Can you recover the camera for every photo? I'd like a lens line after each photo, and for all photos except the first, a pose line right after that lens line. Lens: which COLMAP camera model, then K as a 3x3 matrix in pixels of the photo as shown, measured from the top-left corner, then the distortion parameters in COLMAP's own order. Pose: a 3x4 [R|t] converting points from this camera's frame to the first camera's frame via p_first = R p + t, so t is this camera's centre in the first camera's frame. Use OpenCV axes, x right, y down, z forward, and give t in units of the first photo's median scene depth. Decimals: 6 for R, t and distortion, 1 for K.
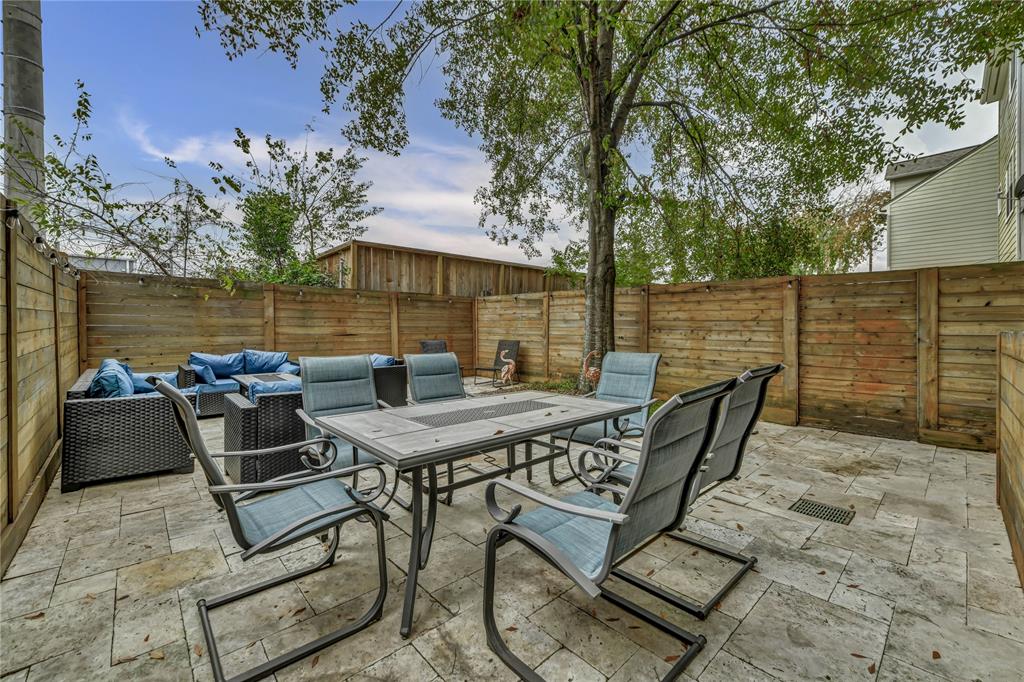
lens RADIAL K [[415.3, 0, 520.3], [0, 415.3, 335.1], [0, 0, 1]] dist [-0.001416, -0.000748]
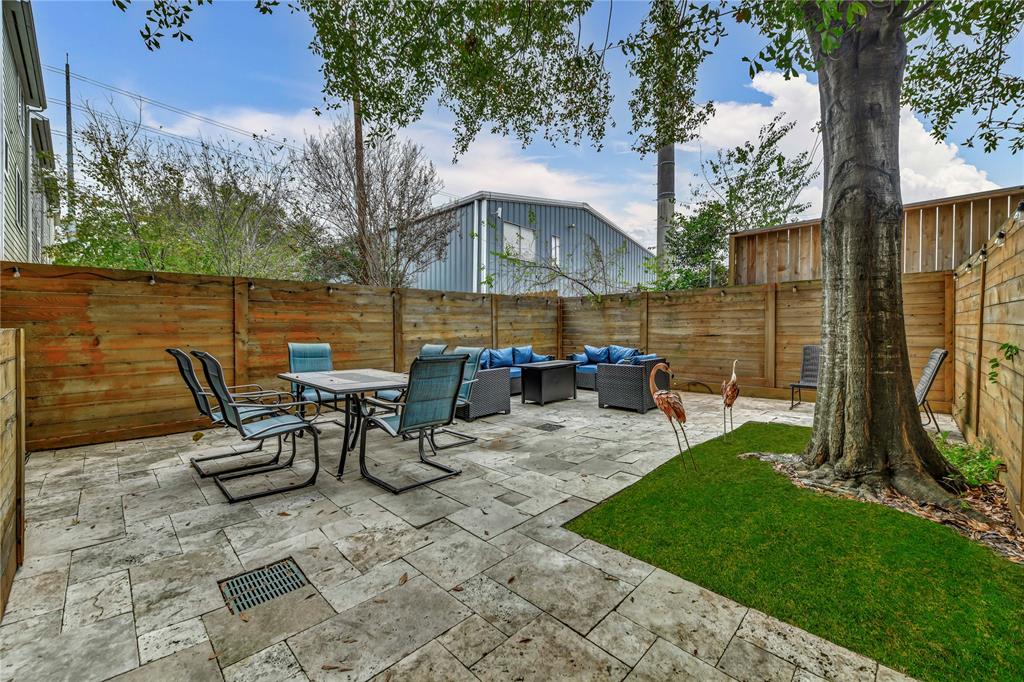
lens RADIAL K [[415.3, 0, 520.3], [0, 415.3, 335.1], [0, 0, 1]] dist [-0.001416, -0.000748]
pose [[0.039351, 0.008954, -0.999185, 0.614918], [-0.012588, 0.999885, 0.008464, -0.004762], [0.999146, 0.012245, 0.039459, 0.595155]]
